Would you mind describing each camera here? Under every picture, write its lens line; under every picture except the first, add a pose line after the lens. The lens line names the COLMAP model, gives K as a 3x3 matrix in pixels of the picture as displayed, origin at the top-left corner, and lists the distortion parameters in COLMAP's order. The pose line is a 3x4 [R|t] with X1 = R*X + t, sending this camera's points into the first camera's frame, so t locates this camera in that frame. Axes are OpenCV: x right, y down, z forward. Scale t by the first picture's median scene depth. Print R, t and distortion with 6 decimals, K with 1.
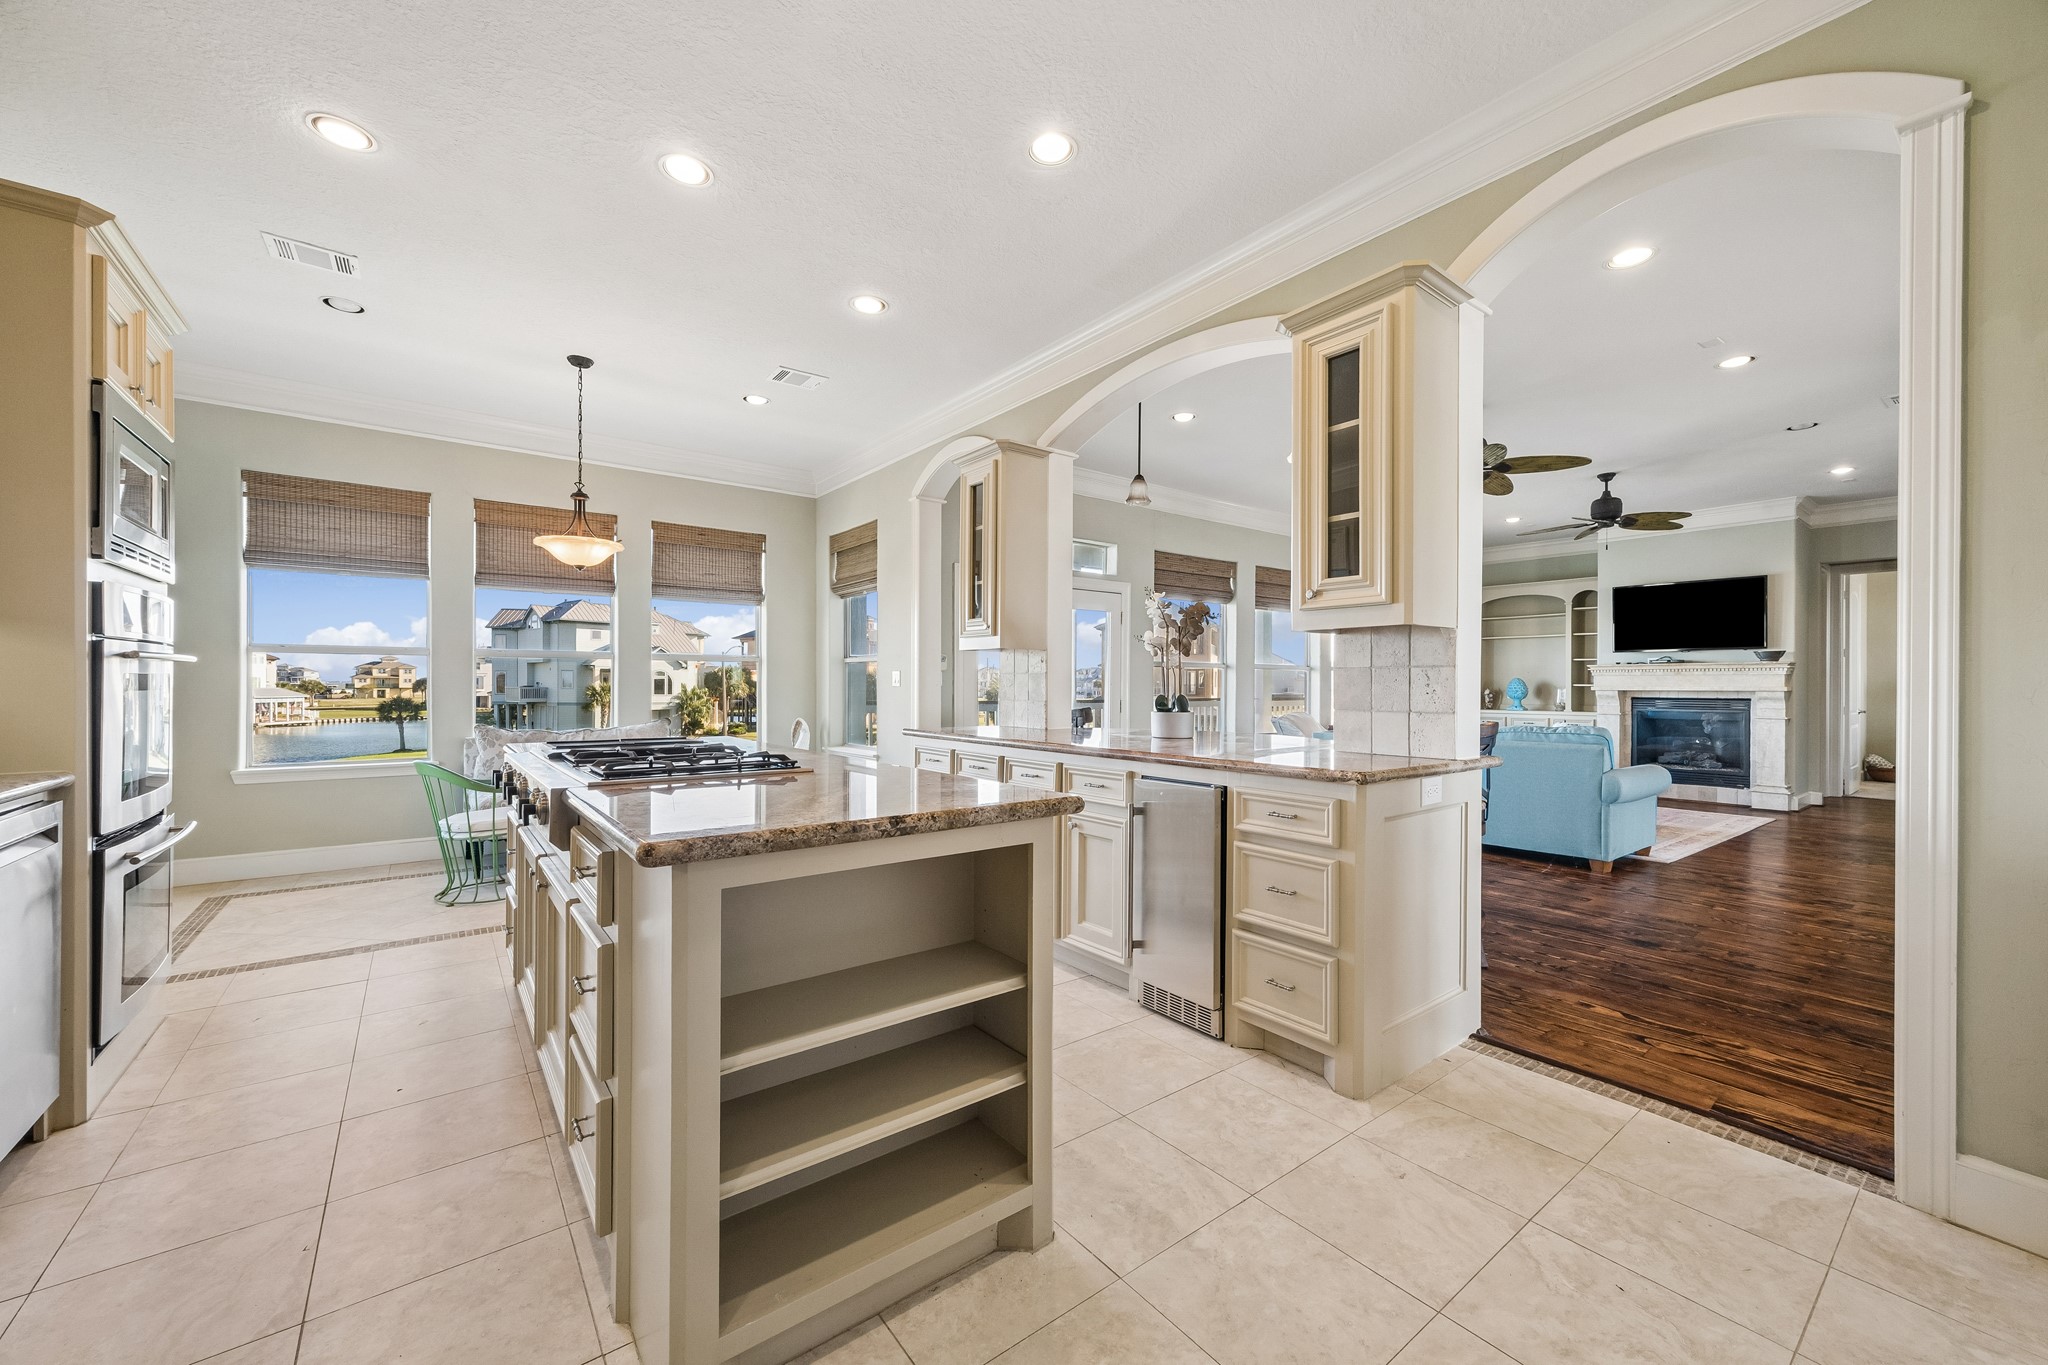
lens RADIAL K [[789.5, 0, 1038.8], [0, 789.5, 684.8], [0, 0, 1]] dist [-0.000605, -0.000039]
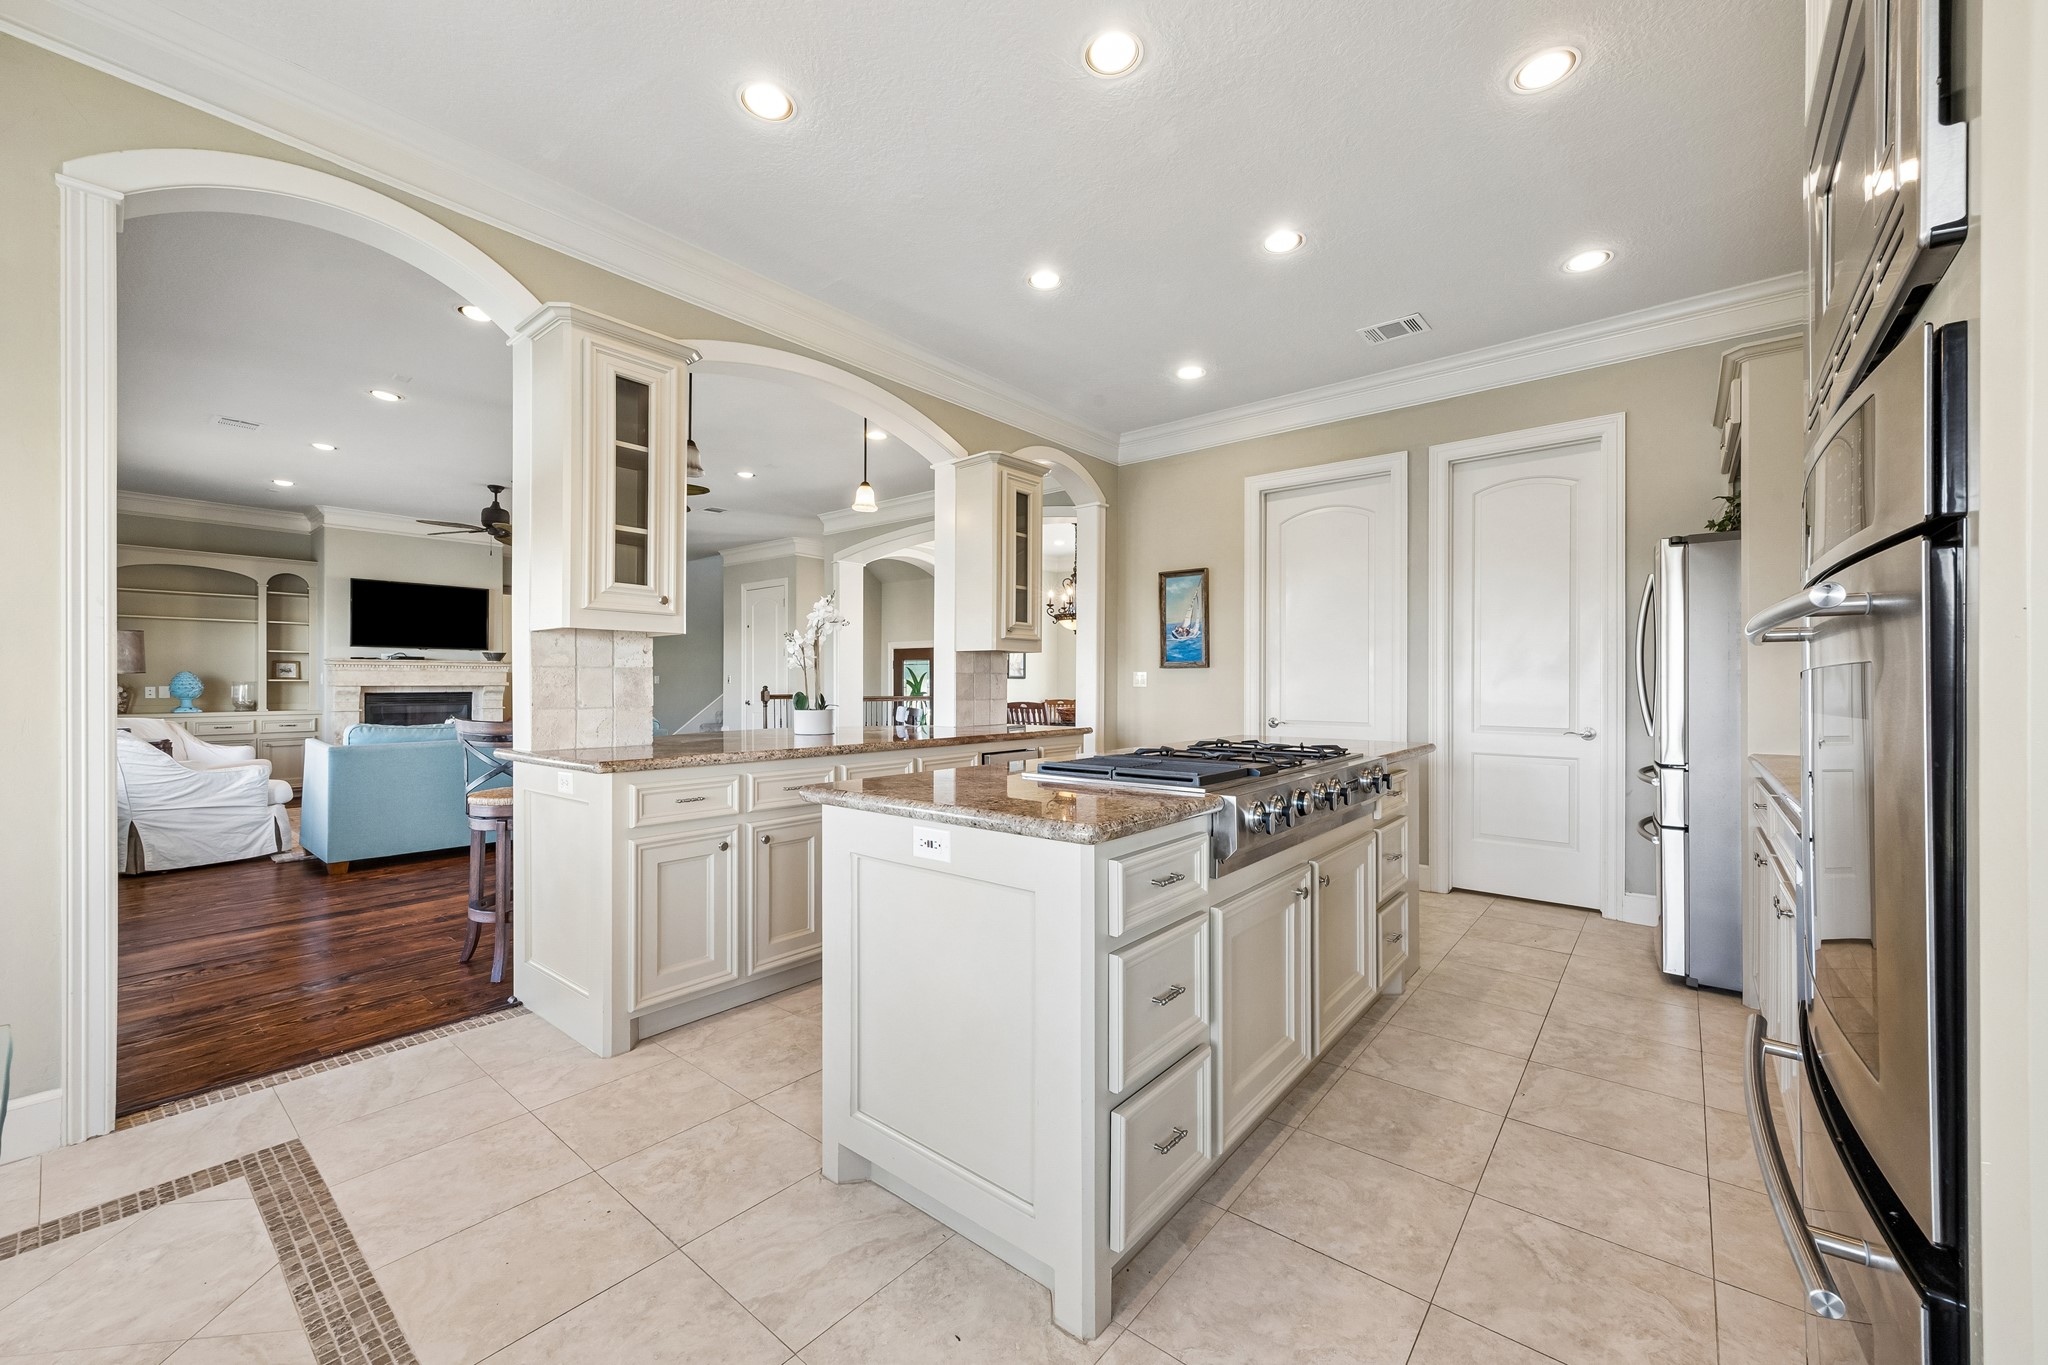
lens RADIAL K [[789.5, 0, 1038.8], [0, 789.5, 684.8], [0, 0, 1]] dist [-0.000605, -0.000039]
pose [[-0.226390, -0.007345, 0.974009, -0.439549], [-0.002644, 0.999973, 0.006926, -0.003502], [-0.974033, -0.001007, -0.226404, 0.452362]]
